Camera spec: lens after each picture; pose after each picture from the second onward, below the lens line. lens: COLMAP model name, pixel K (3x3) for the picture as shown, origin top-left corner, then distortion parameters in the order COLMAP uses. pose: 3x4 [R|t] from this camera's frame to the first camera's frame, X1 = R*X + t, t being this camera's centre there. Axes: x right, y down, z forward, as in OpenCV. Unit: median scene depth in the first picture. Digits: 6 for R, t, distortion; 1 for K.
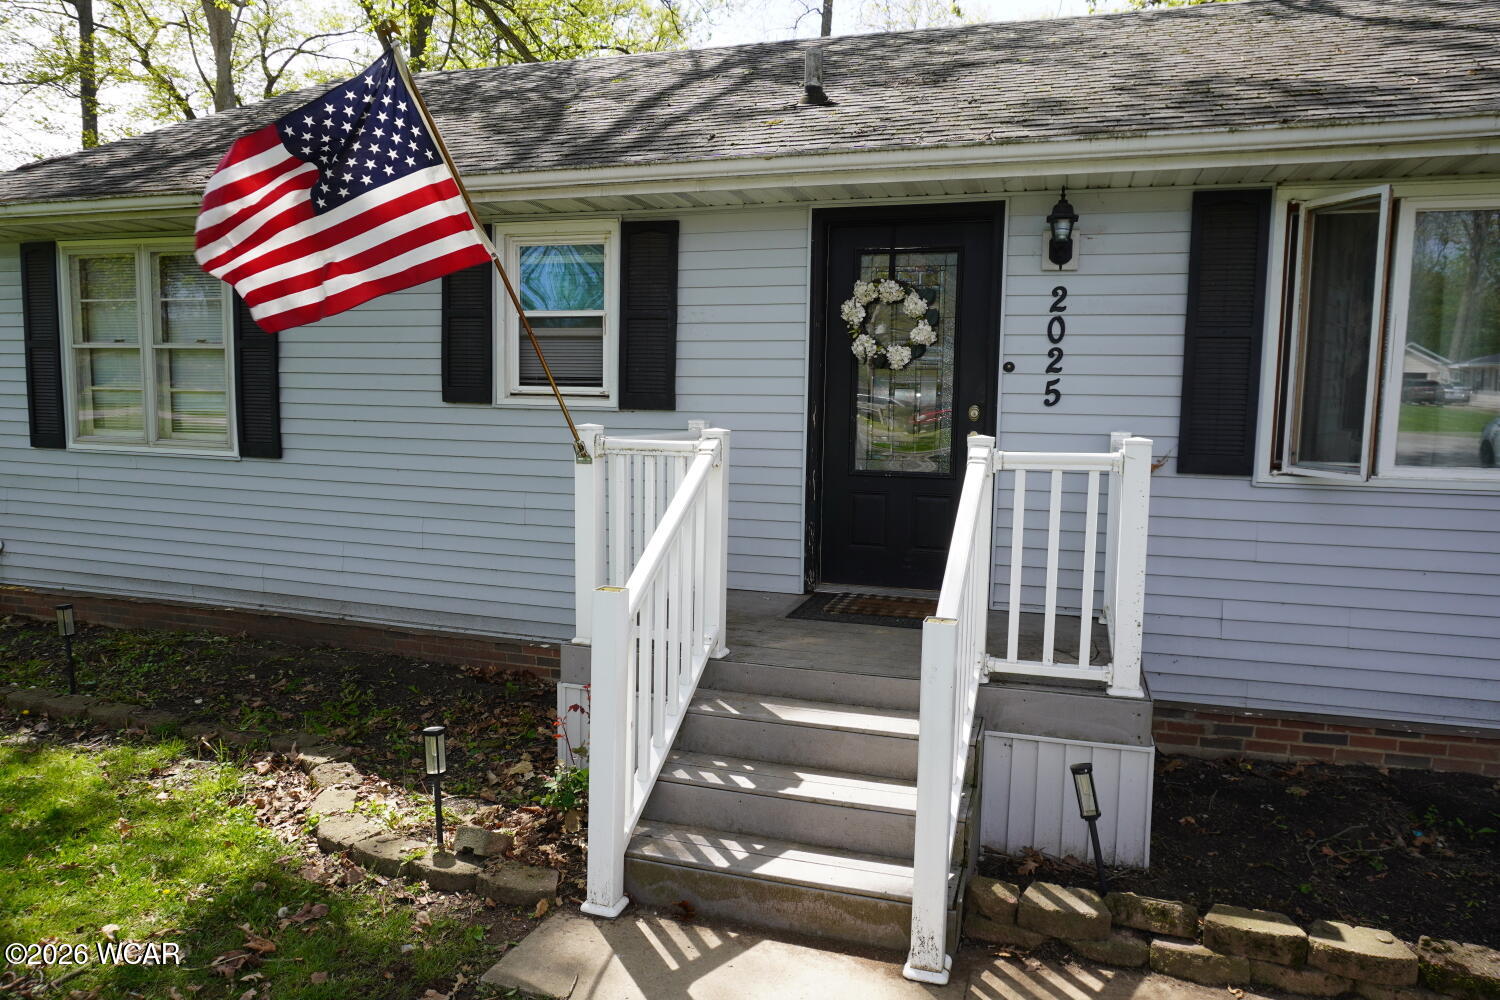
lens RADIAL K [[1001.0, 0, 748.2], [0, 1001.0, 504.7], [0, 0, 1]] dist [-0.039017, 0.023515]
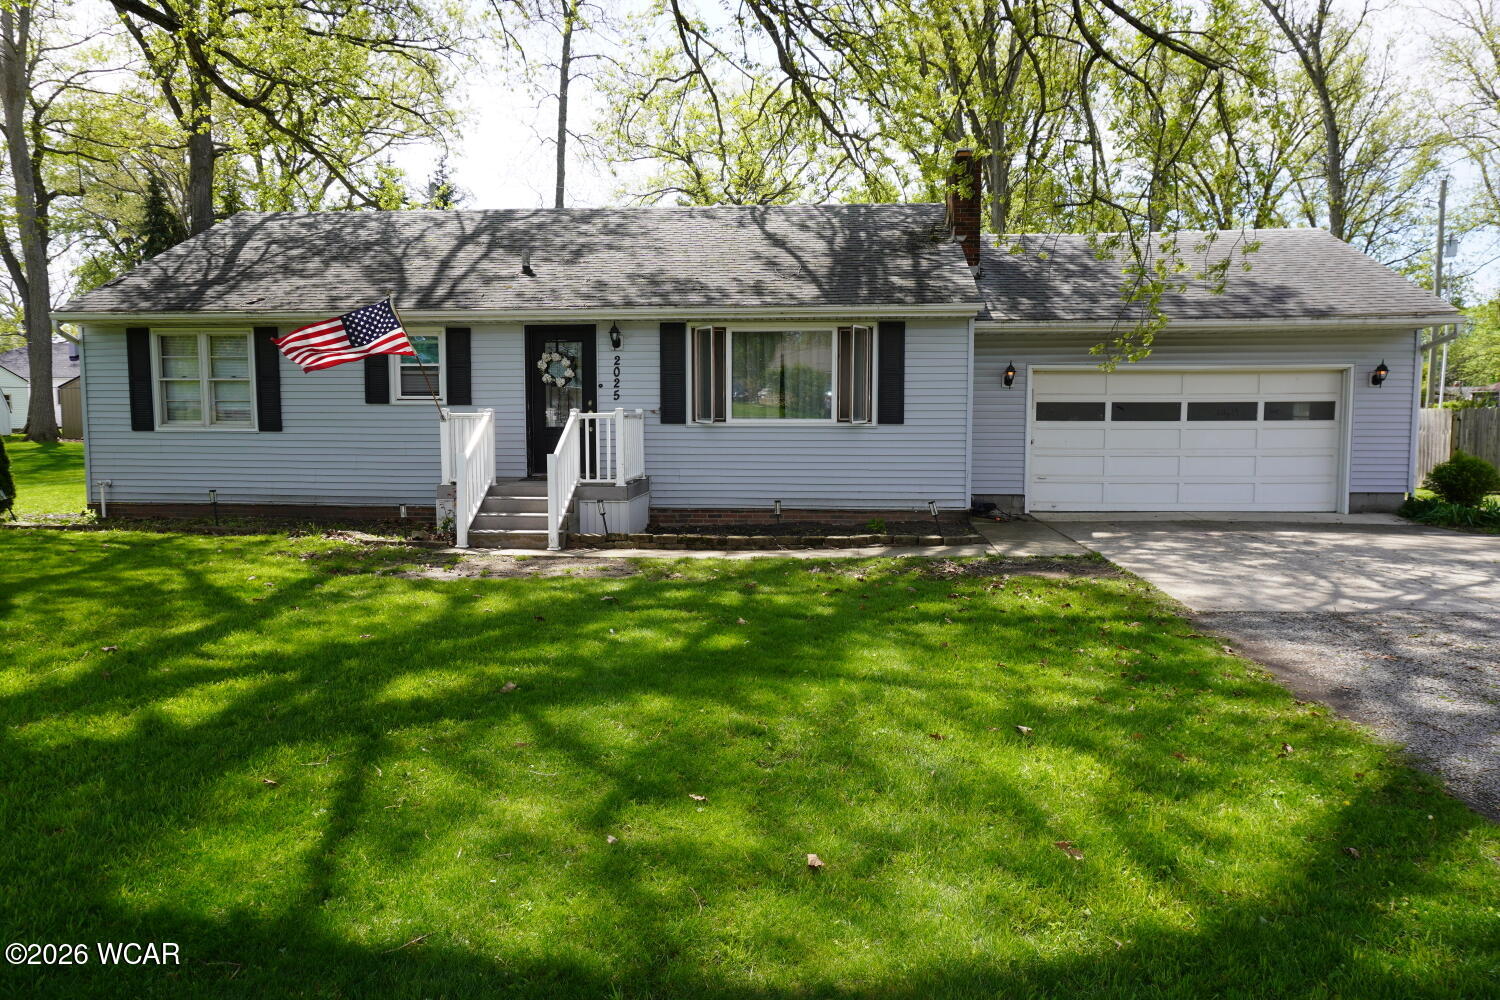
lens RADIAL K [[1035.7, 0, 750.0], [0, 1035.7, 500.0], [0, 0, 1]] dist [-0.046043, -0.000026]
pose [[0.974940, -0.035601, 0.219602, 0.030680], [0.038521, 0.999217, -0.009026, 0.199022], [-0.219109, 0.017259, 0.975548, -1.706055]]
